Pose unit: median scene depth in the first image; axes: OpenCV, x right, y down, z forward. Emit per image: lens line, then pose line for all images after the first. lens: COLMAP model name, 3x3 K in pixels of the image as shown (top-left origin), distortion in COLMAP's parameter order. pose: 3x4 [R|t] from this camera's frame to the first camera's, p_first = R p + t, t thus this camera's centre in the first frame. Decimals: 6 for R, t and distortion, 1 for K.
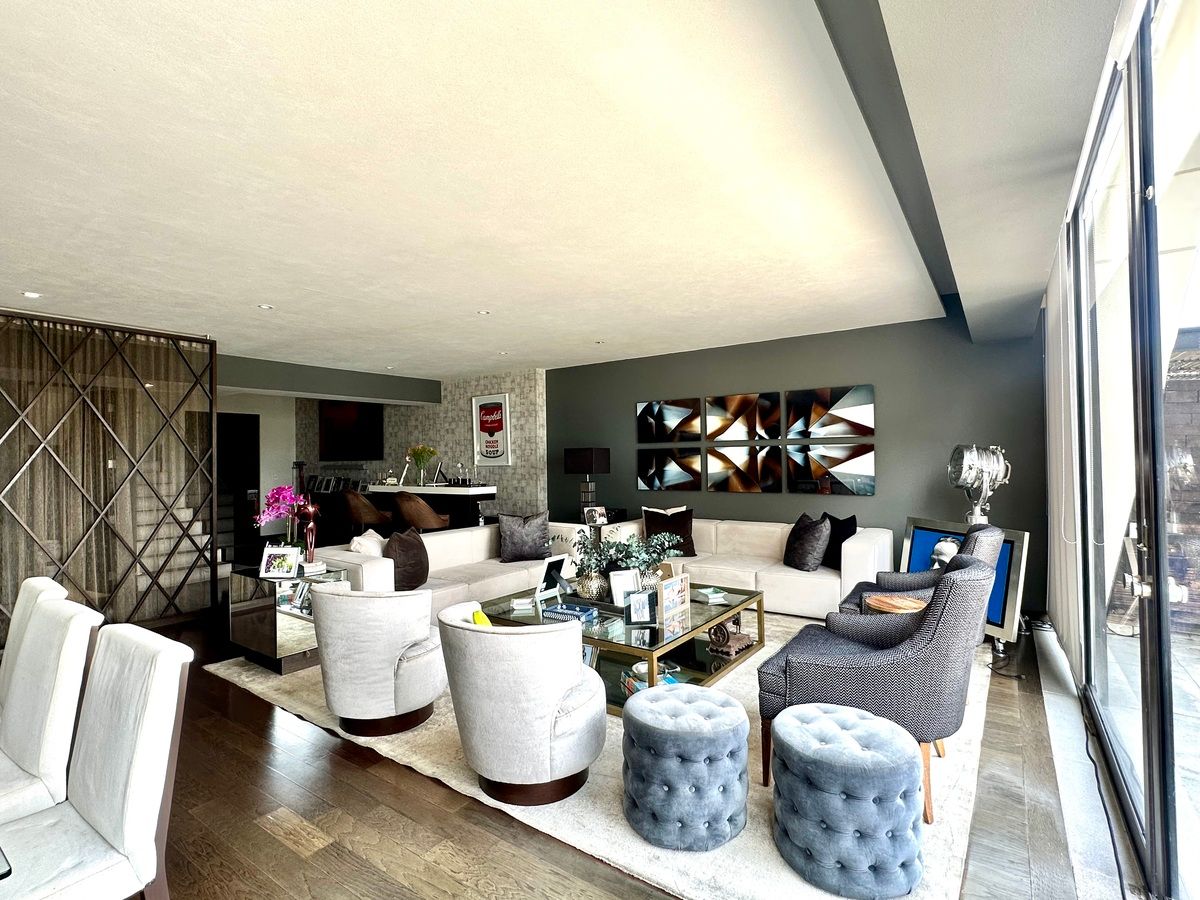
lens RADIAL K [[585.6, 0, 600.0], [0, 585.6, 450.0], [0, 0, 1]] dist [-0.000353, -0.000022]
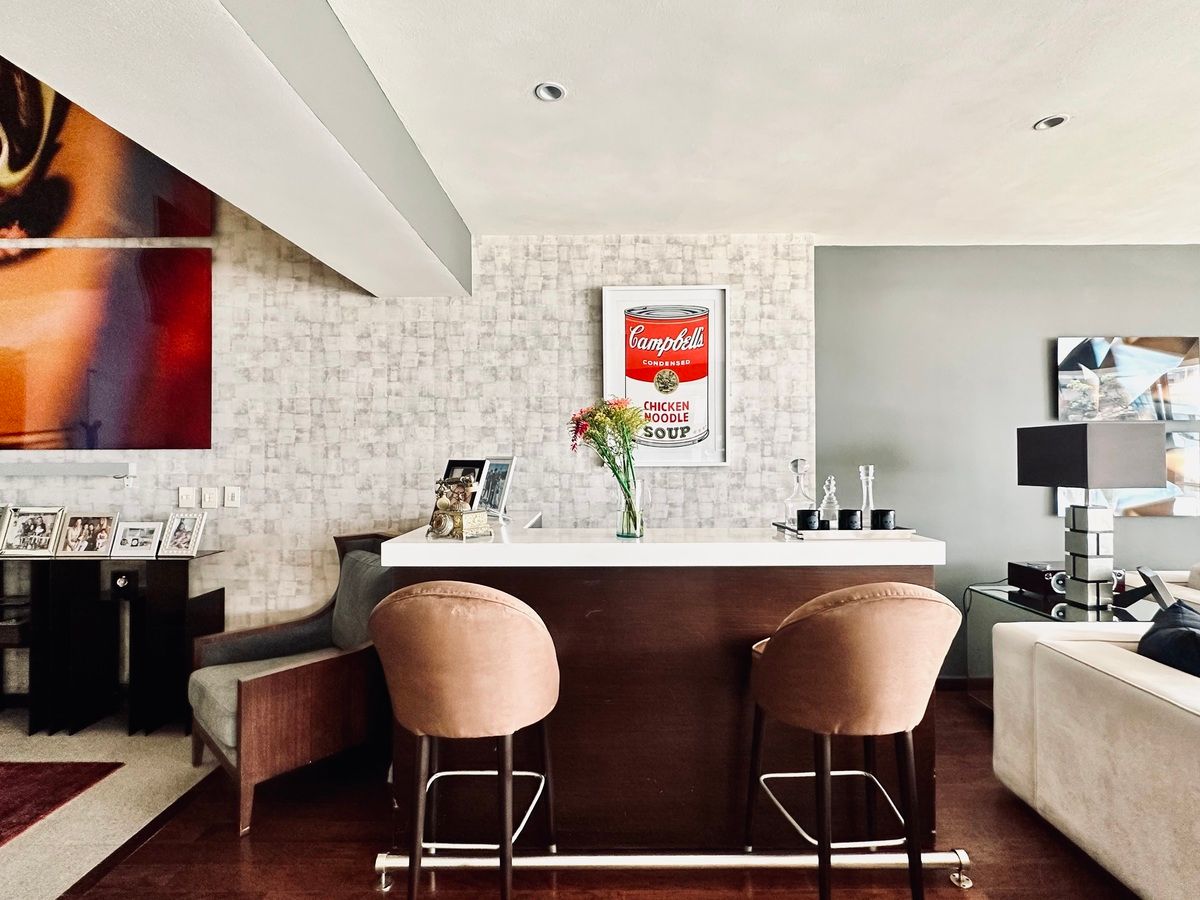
lens RADIAL K [[585.6, 0, 600.0], [0, 585.6, 450.0], [0, 0, 1]] dist [-0.000353, -0.000022]
pose [[0.825727, 0.019647, 0.563728, -0.374699], [-0.018041, 0.999802, -0.008420, 0.016417], [-0.563781, -0.003218, 0.825918, 0.598220]]
